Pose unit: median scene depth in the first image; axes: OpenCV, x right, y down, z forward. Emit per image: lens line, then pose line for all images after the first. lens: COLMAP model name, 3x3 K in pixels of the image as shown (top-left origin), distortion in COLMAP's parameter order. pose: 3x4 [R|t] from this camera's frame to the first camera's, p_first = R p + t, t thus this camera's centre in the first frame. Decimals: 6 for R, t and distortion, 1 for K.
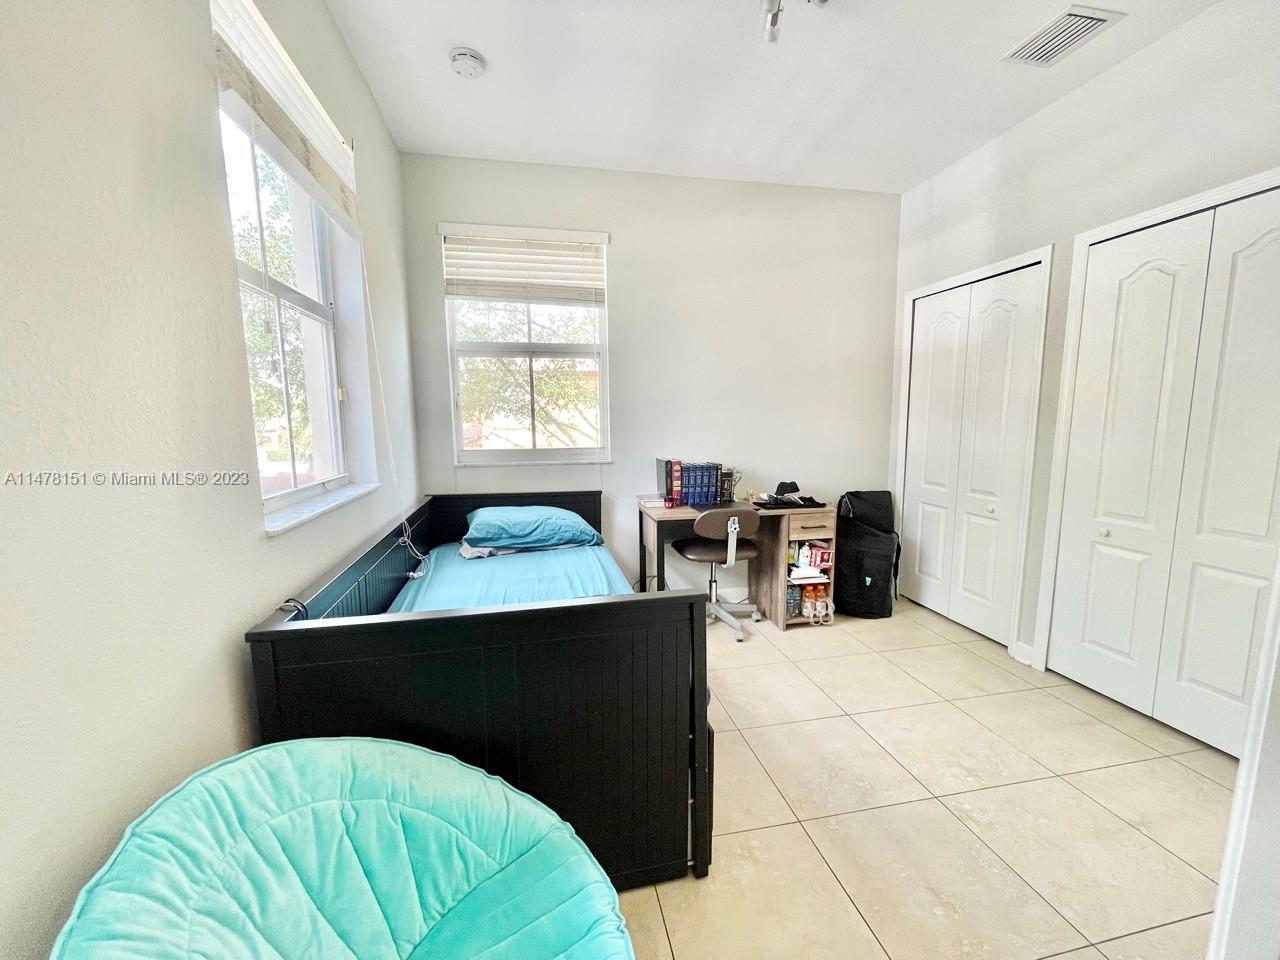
lens RADIAL K [[517.5, 0, 640.8], [0, 517.5, 482.5], [0, 0, 1]] dist [-0.001094, 0.000045]
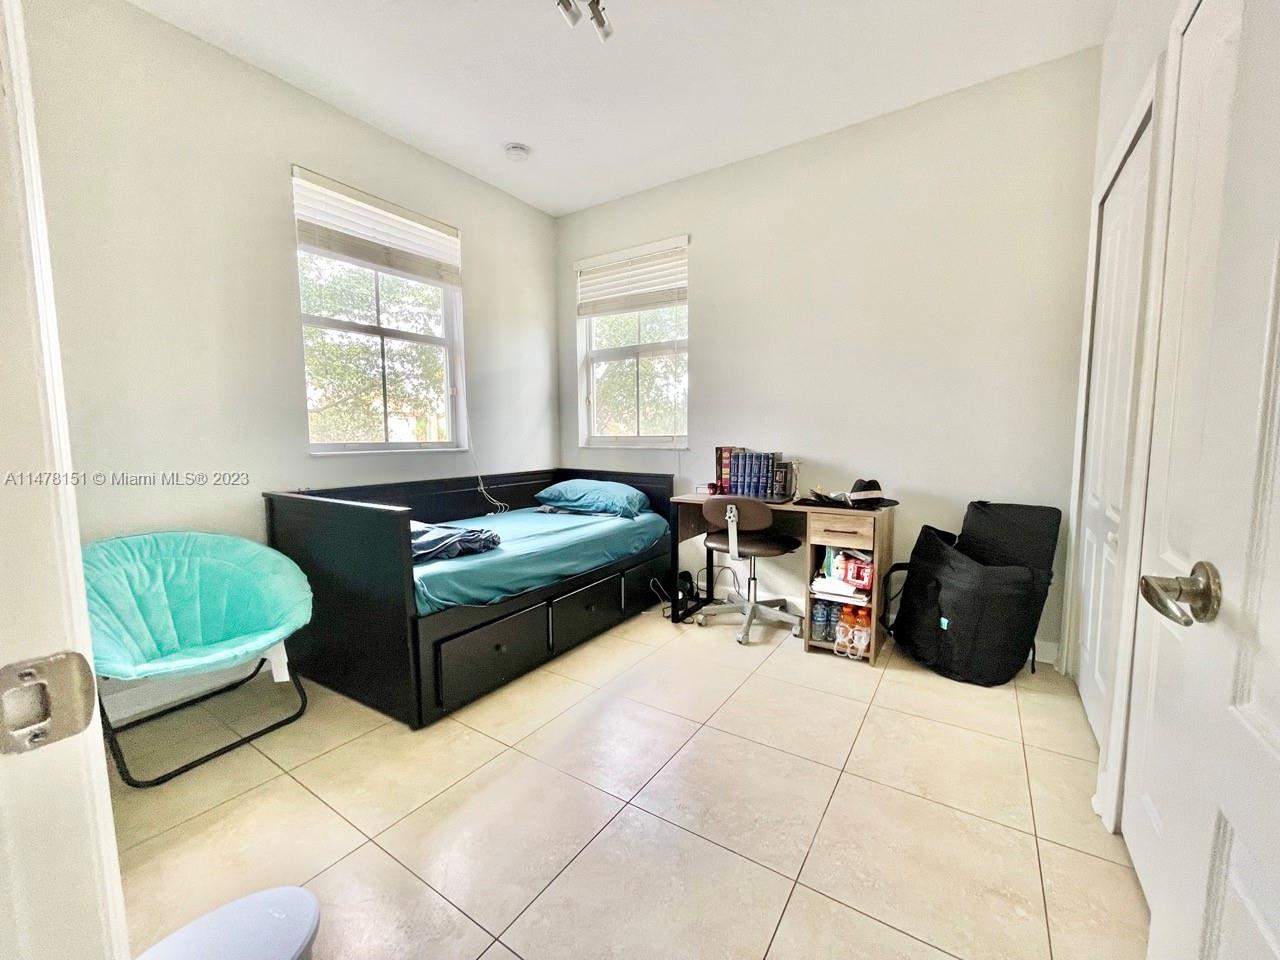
lens RADIAL K [[517.5, 0, 640.5], [0, 517.5, 481.9], [0, 0, 1]] dist [-0.001094, 0.000045]
pose [[0.705136, 0.067921, -0.705811, 0.656004], [-0.088765, 0.996027, 0.007168, 0.030042], [0.703494, 0.057597, 0.708364, 0.198699]]
